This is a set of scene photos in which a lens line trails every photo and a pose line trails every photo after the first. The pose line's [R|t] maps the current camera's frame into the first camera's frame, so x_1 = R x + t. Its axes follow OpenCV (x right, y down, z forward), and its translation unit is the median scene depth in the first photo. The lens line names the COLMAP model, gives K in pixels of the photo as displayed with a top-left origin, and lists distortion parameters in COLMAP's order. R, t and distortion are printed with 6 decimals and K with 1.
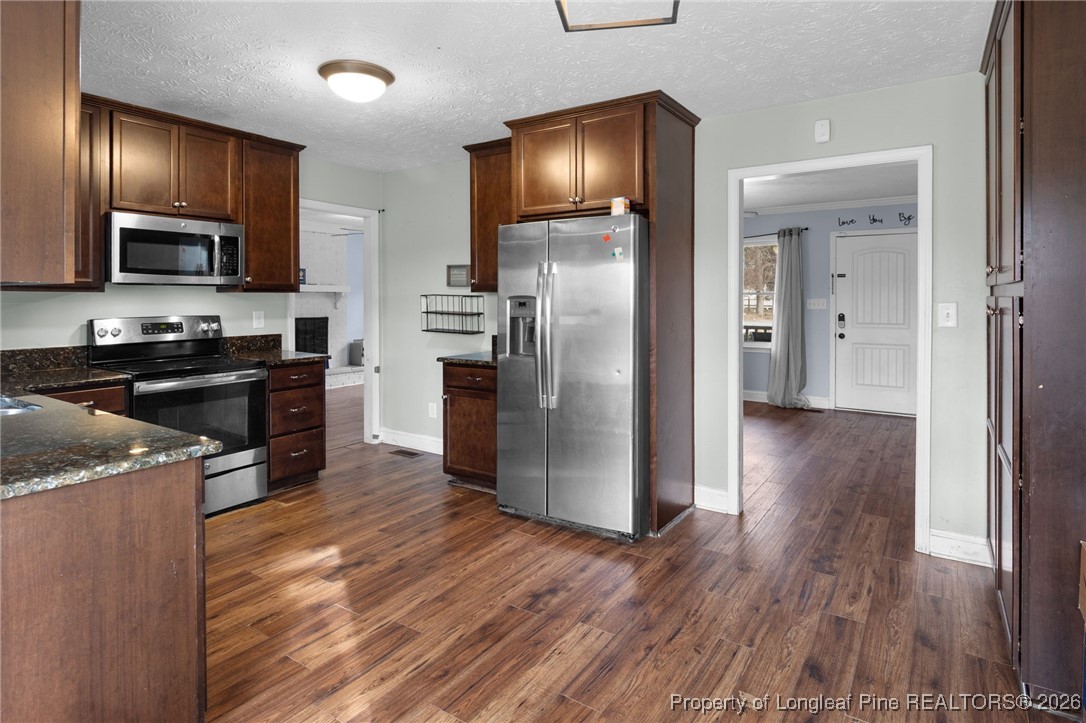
lens RADIAL K [[577.5, 0, 563.4], [0, 577.5, 306.3], [0, 0, 1]] dist [0.004529, -0.002435]
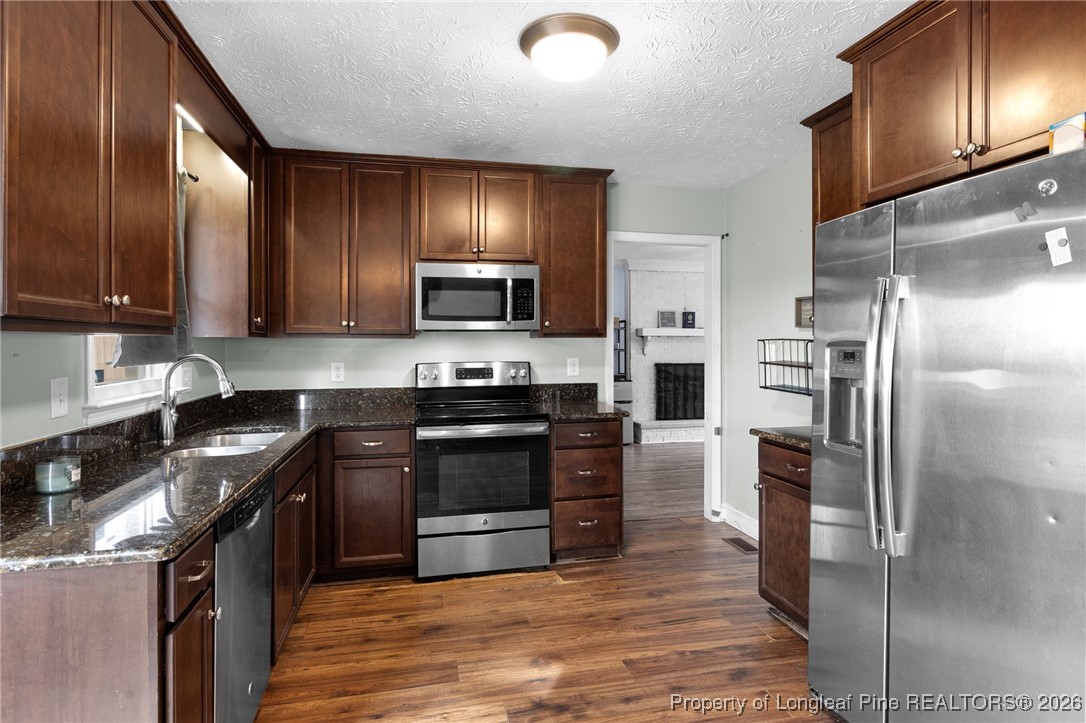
lens RADIAL K [[577.5, 0, 546.7], [0, 577.5, 347.1], [0, 0, 1]] dist [0.004529, -0.002435]
pose [[0.709081, 0.004025, -0.705116, 0.111259], [-0.007576, 0.999969, -0.001910, -0.007650], [0.705087, 0.006696, 0.709090, 0.356469]]
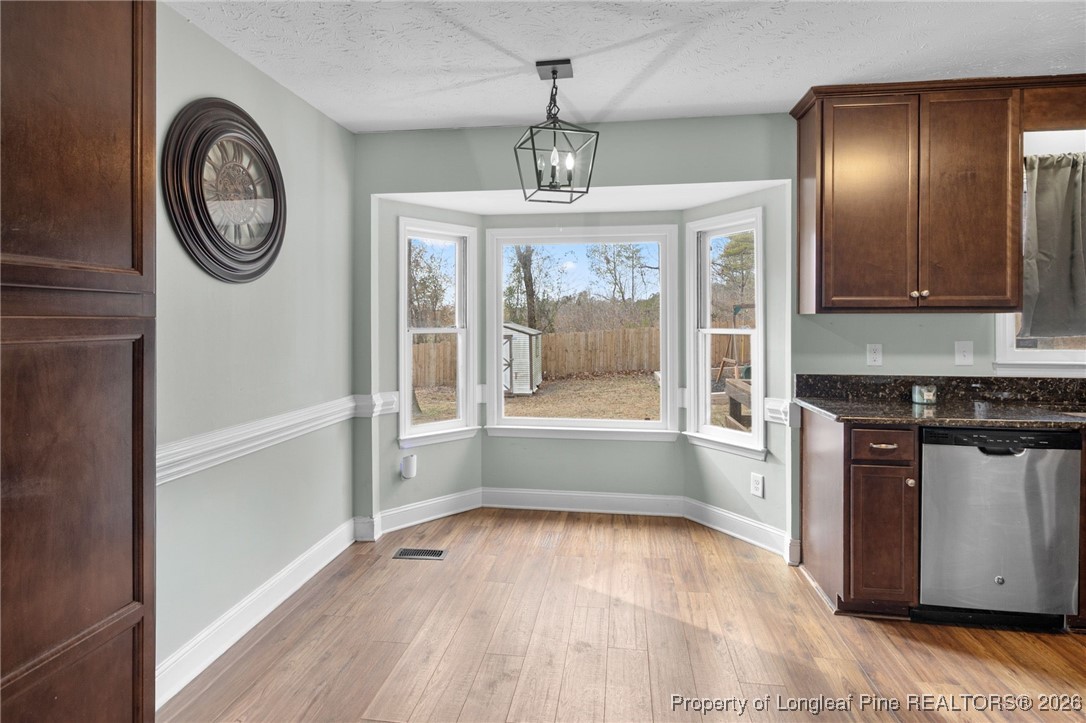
lens RADIAL K [[577.5, 0, 543.3], [0, 577.5, 319.1], [0, 0, 1]] dist [0.004529, -0.002435]
pose [[-0.915410, -0.005326, -0.402487, 0.306028], [-0.006886, 0.999973, 0.002429, -0.007090], [0.402463, 0.004995, -0.915423, 0.900806]]
